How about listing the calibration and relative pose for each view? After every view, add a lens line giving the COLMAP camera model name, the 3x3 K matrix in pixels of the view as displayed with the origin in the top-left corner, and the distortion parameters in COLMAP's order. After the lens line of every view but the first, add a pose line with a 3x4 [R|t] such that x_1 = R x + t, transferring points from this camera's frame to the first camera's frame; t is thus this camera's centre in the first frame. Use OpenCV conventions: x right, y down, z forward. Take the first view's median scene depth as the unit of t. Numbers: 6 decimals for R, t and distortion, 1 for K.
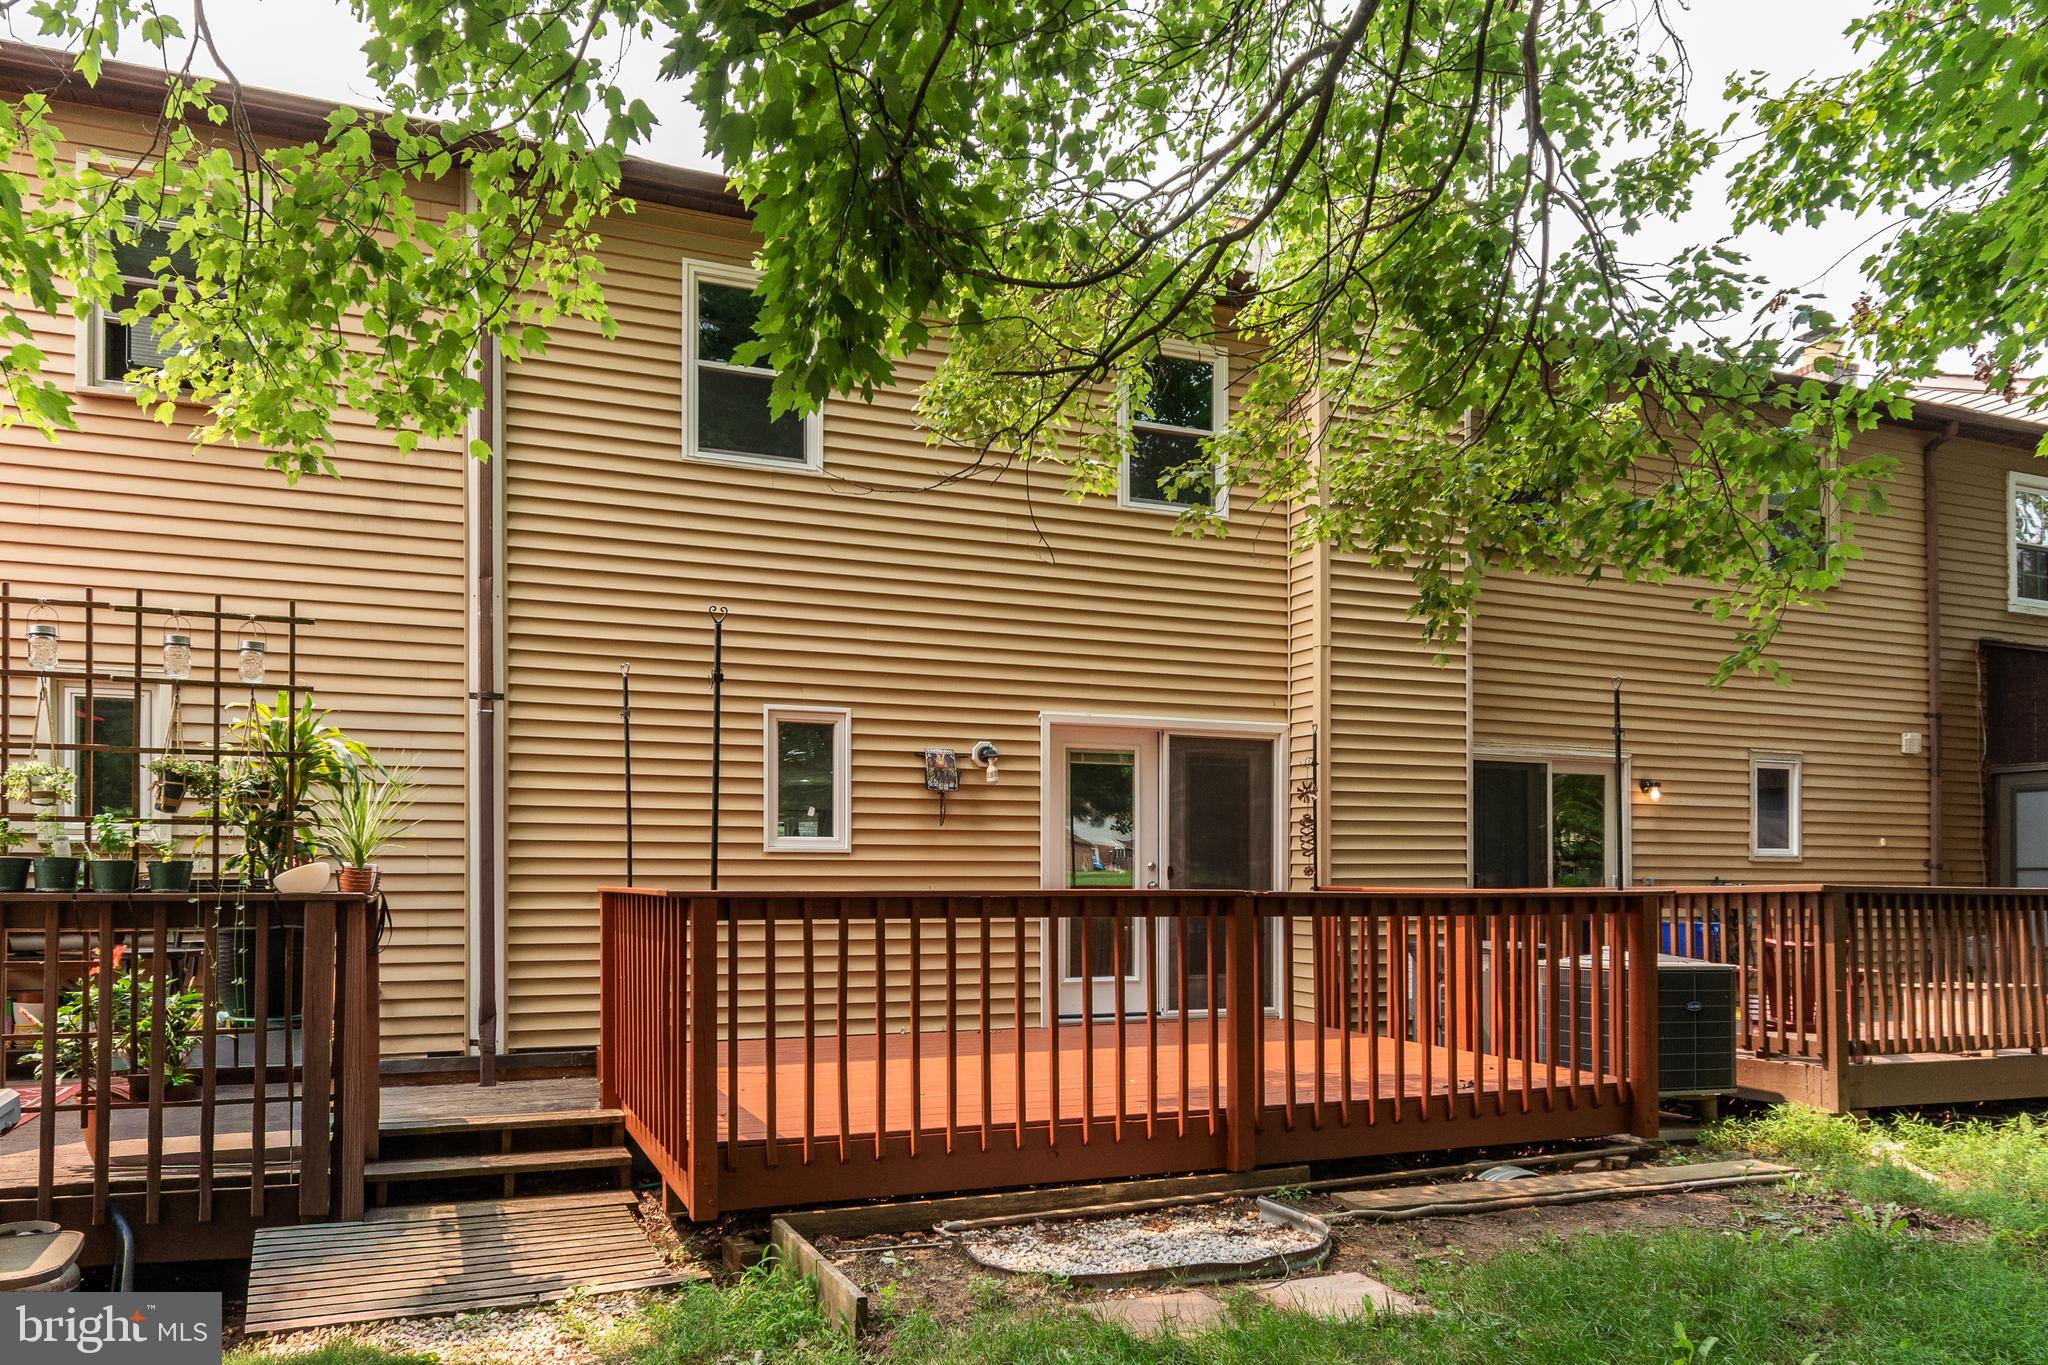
lens RADIAL K [[1058.4, 0, 1024.0], [0, 1058.4, 682.5], [0, 0, 1]] dist [0.012704, -0.000186]
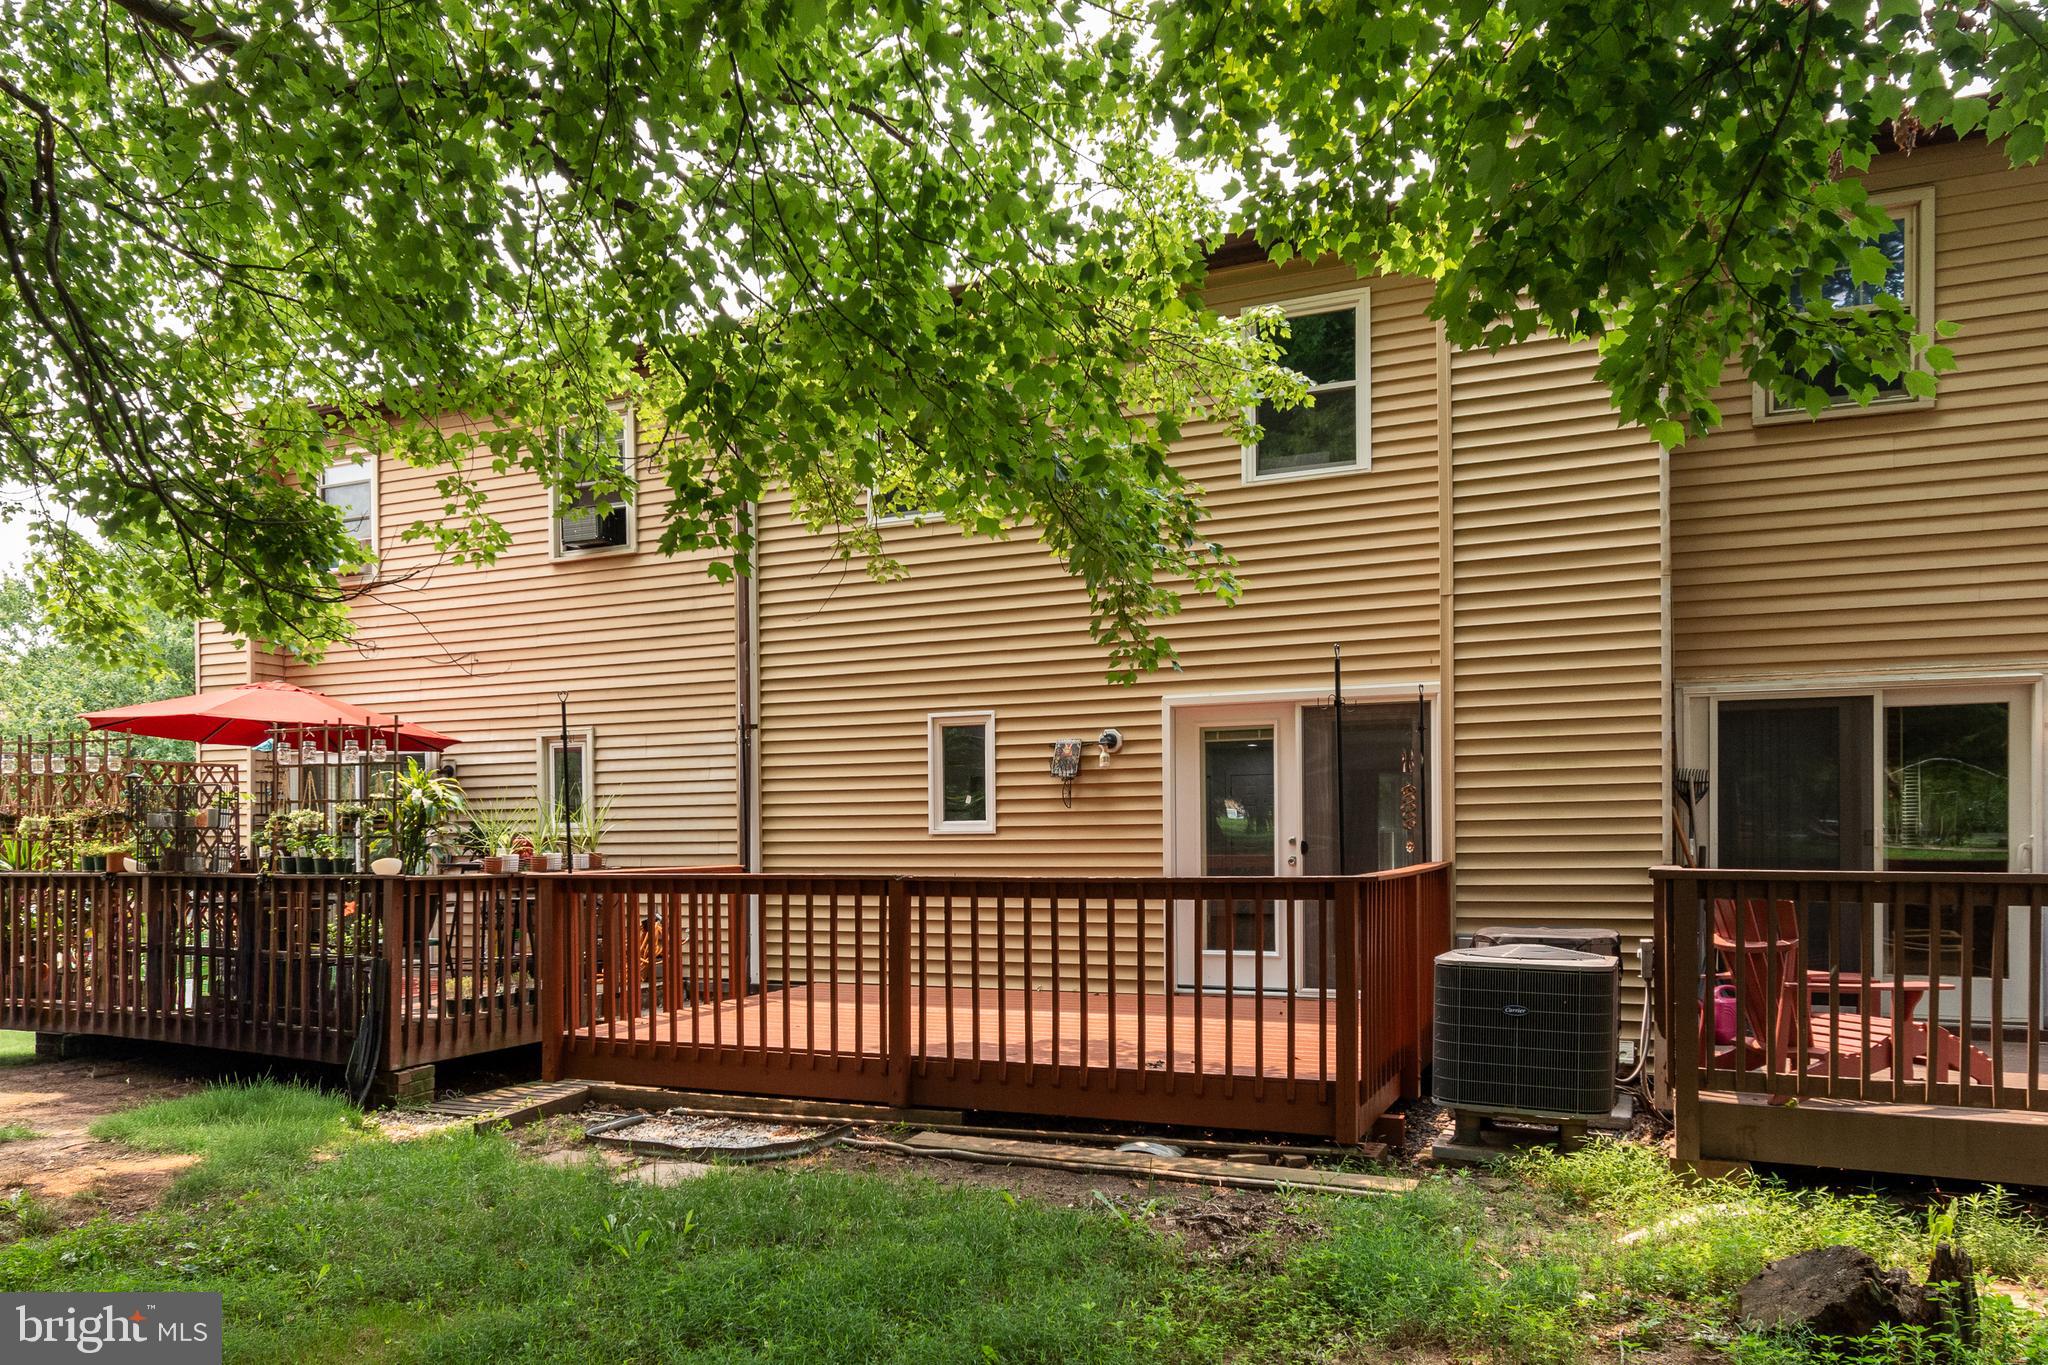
lens RADIAL K [[1058.4, 0, 1024.0], [0, 1058.4, 682.5], [0, 0, 1]] dist [0.012704, -0.000186]
pose [[0.809318, -0.098960, -0.578975, 0.550794], [0.115539, 0.993269, -0.008266, 0.007558], [0.575896, -0.060204, 0.815303, 0.073710]]
